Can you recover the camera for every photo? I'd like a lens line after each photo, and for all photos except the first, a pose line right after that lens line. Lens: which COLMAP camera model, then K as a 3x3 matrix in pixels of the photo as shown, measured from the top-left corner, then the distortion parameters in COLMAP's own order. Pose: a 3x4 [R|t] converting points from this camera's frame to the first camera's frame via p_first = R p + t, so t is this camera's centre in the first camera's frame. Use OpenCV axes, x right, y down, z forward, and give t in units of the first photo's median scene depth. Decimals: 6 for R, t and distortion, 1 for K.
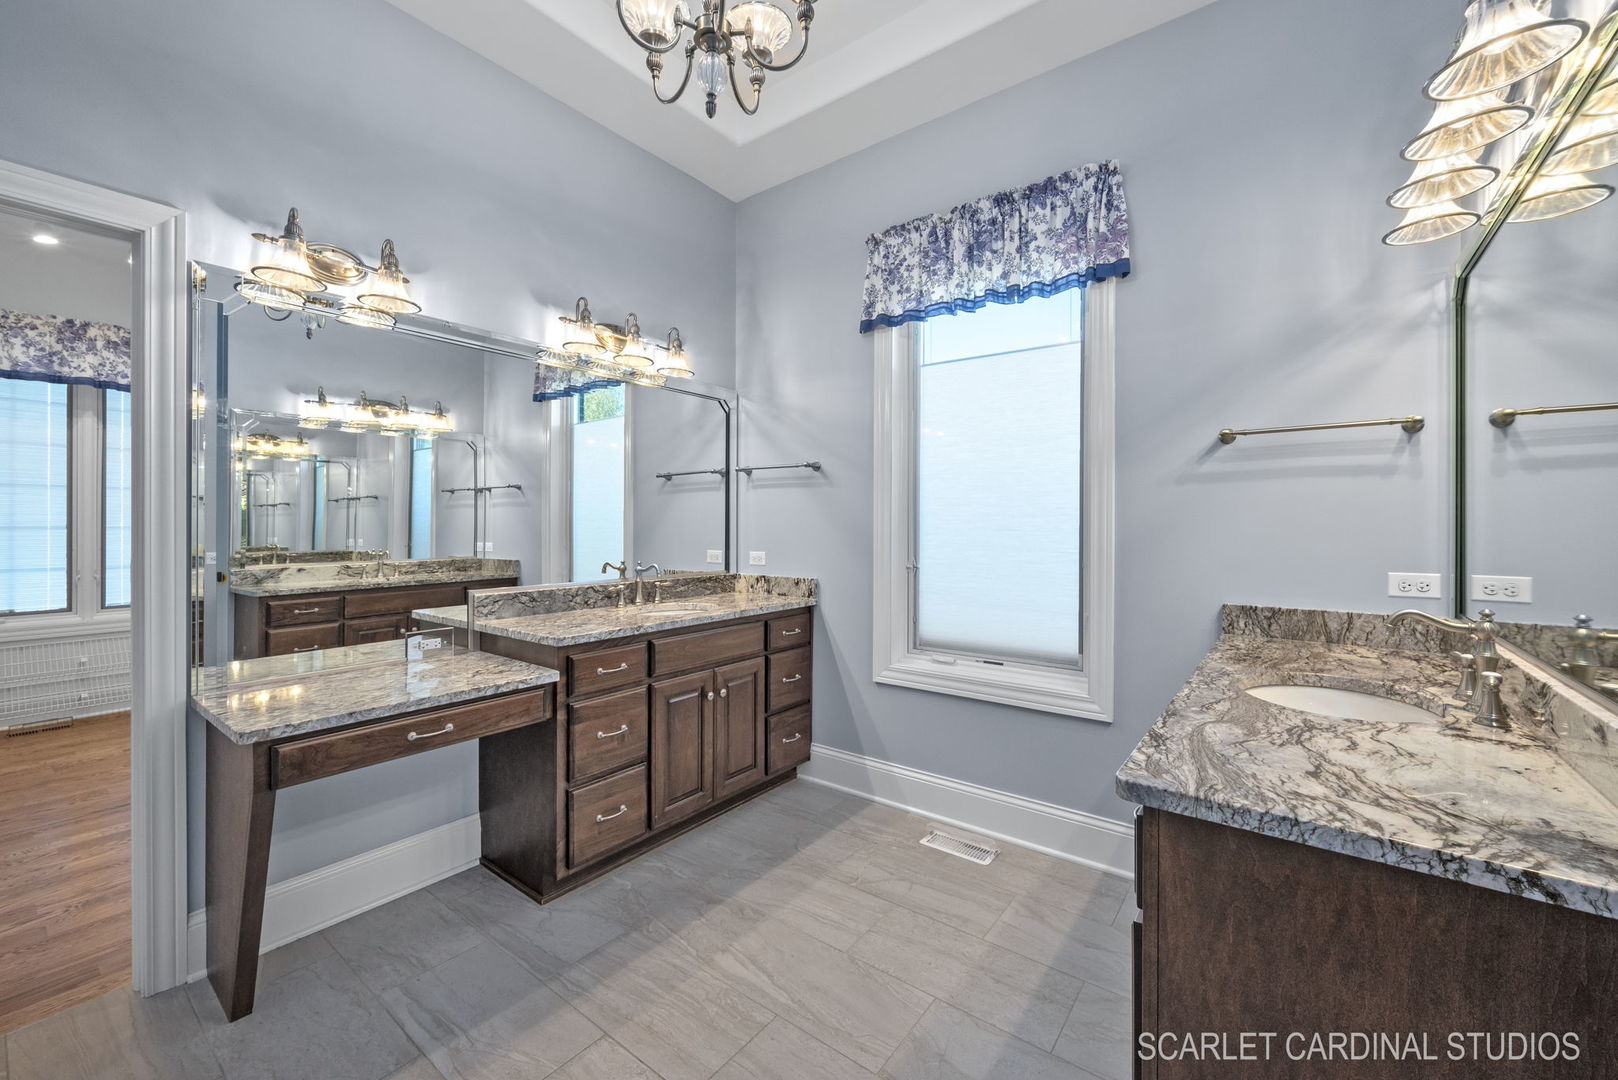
lens RADIAL K [[637.1, 0, 816.6], [0, 637.1, 526.7], [0, 0, 1]] dist [-0.001122, -0.000070]
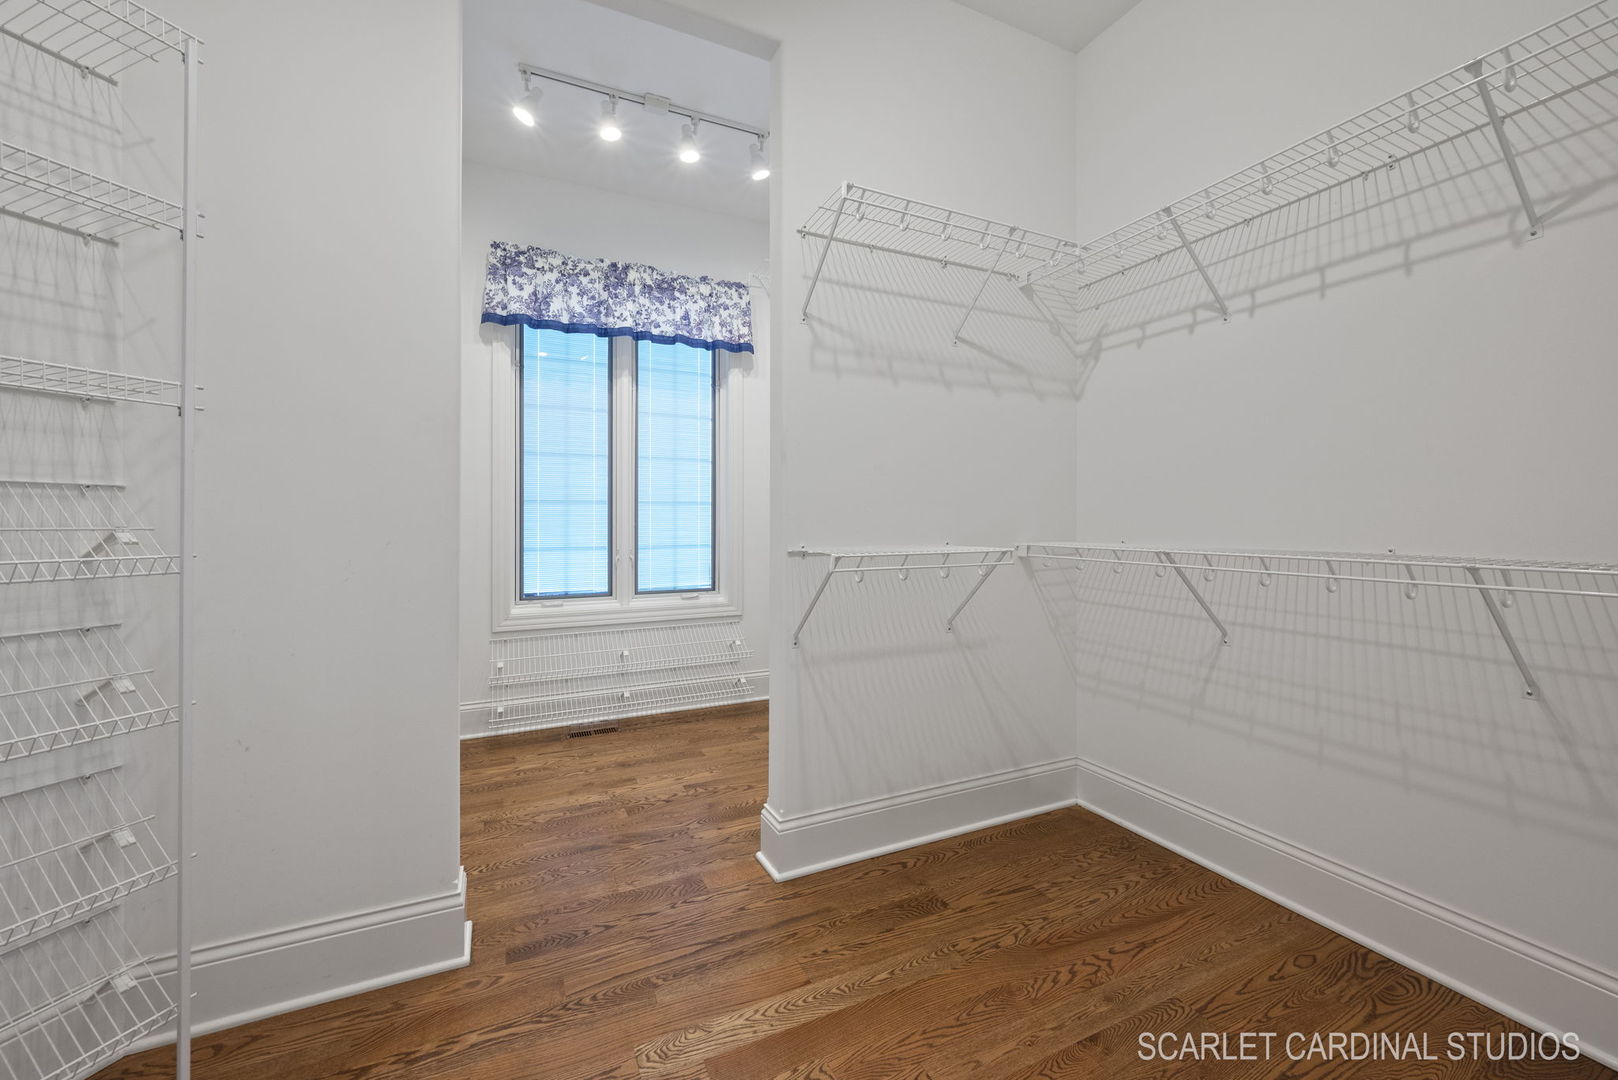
lens RADIAL K [[637.1, 0, 816.6], [0, 637.1, 526.7], [0, 0, 1]] dist [-0.001122, -0.000070]
pose [[0.892051, 0.003292, -0.451923, -0.530987], [-0.001837, 0.999992, 0.003658, 0.033640], [0.451932, -0.002433, 0.892049, 0.345439]]
